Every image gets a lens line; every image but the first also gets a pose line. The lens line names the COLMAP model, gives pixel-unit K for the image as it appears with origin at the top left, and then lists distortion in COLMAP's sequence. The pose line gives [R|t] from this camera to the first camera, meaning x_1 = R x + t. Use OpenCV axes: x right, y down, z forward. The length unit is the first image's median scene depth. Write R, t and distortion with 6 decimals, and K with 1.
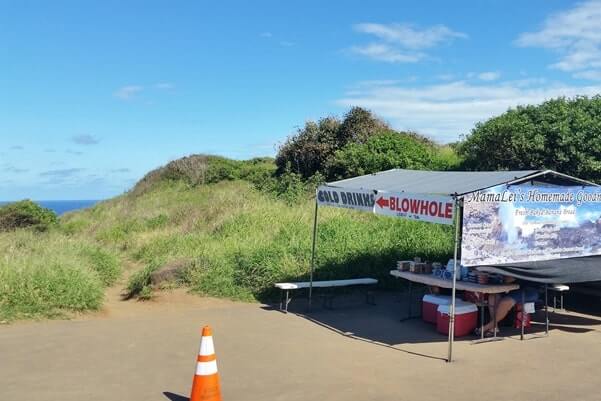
lens RADIAL K [[756.3, 0, 299.2], [0, 756.3, 198.1], [0, 0, 1]] dist [0.009552, 0.000000]
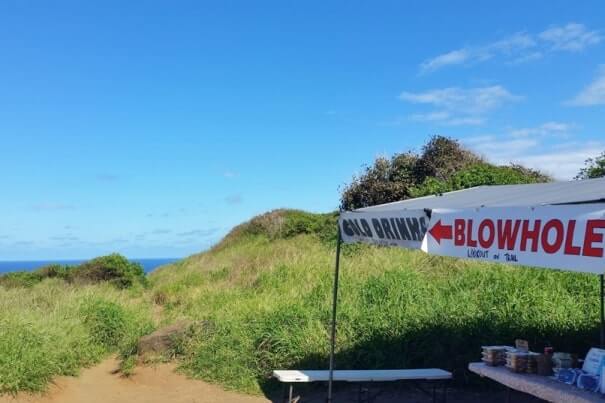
lens RADIAL K [[638.7, 0, 226.2], [0, 638.7, 193.3], [0, 0, 1]] dist [0.131023, -0.245515]
pose [[0.960259, -0.018034, -0.278528, 0.071096], [-0.011525, 0.994497, -0.104127, 0.020992], [0.278873, 0.103199, 0.954767, 0.410747]]
